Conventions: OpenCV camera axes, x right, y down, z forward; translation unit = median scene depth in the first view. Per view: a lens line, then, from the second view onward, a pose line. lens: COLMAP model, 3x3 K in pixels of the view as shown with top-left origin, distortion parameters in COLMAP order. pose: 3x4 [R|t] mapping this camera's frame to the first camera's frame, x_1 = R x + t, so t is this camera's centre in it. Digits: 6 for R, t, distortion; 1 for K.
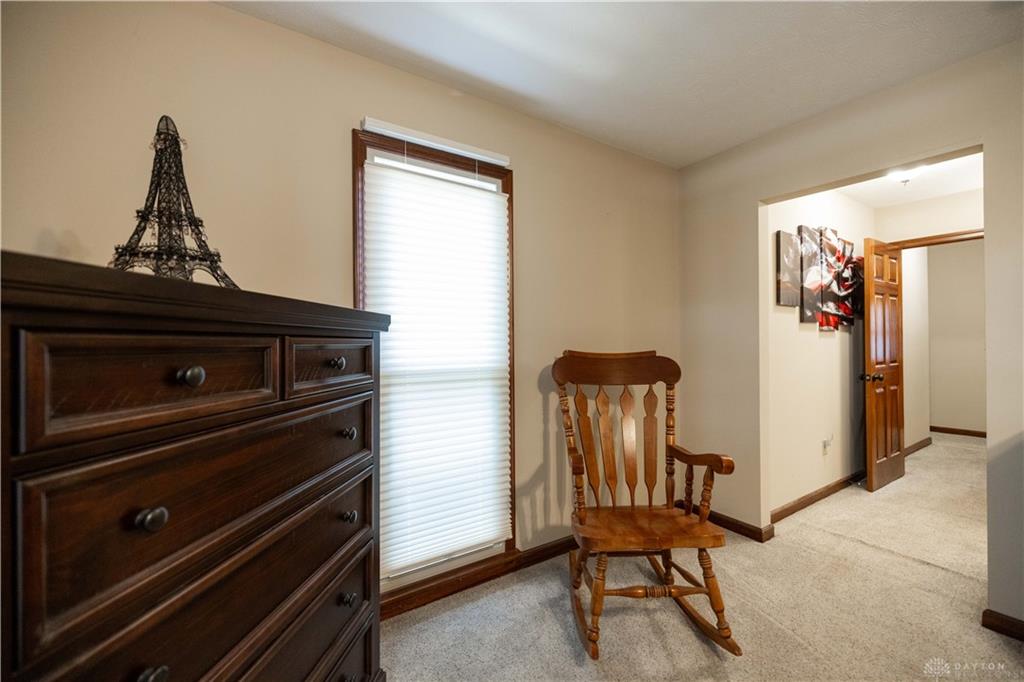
lens RADIAL K [[423.2, 0, 512.0], [0, 423.2, 341.0], [0, 0, 1]] dist [-0.000241, -0.000114]
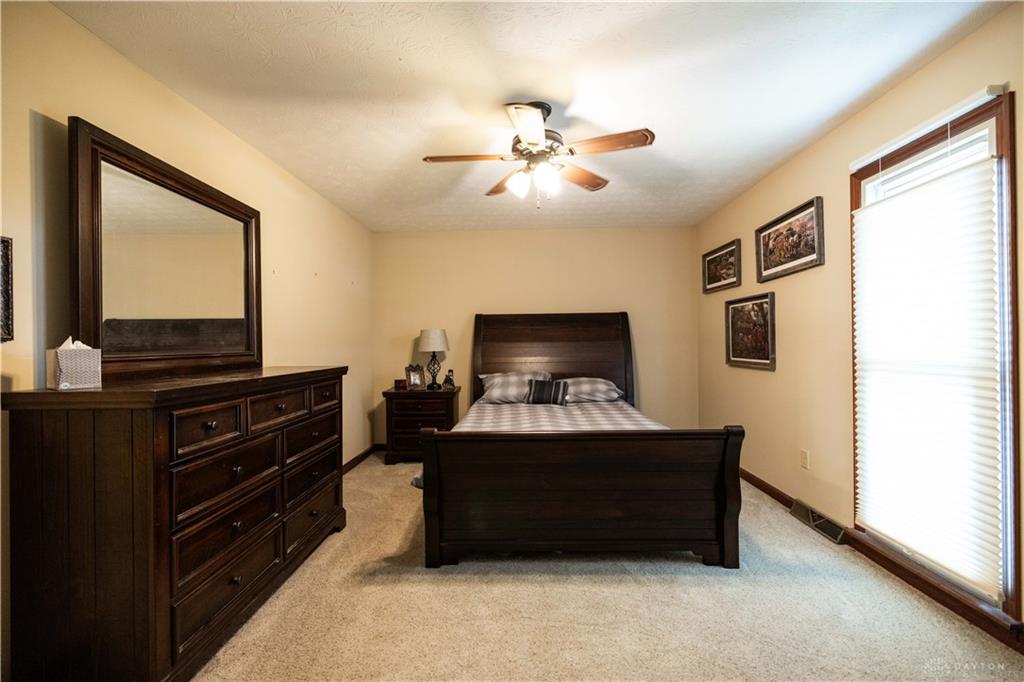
lens RADIAL K [[435.6, 0, 510.3], [0, 435.6, 343.9], [0, 0, 1]] dist [0.000637, 0.000023]
pose [[-0.578205, 0.011396, -0.815812, 1.308522], [0.015334, 0.999878, 0.003099, 0.009277], [0.815747, -0.010717, -0.578309, 0.869332]]
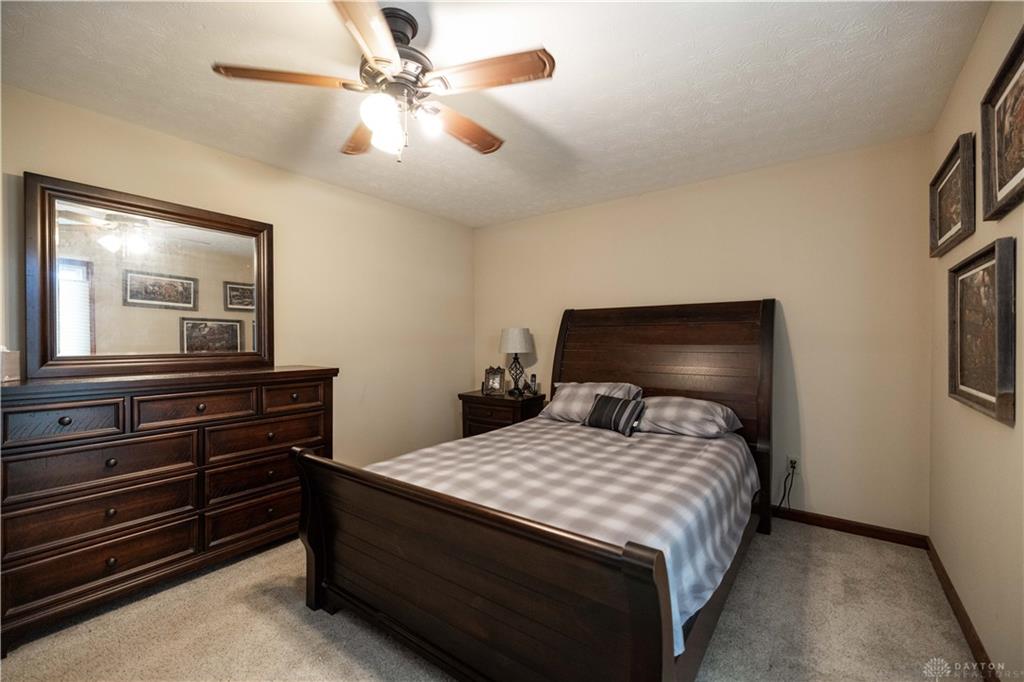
lens RADIAL K [[428.0, 0, 506.8], [0, 428.0, 344.0], [0, 0, 1]] dist [0.000938, -0.000136]
pose [[-0.944243, 0.007944, -0.329152, 0.313708], [0.005661, 0.999953, 0.007895, -0.009255], [0.329200, 0.005591, -0.944244, 1.118444]]
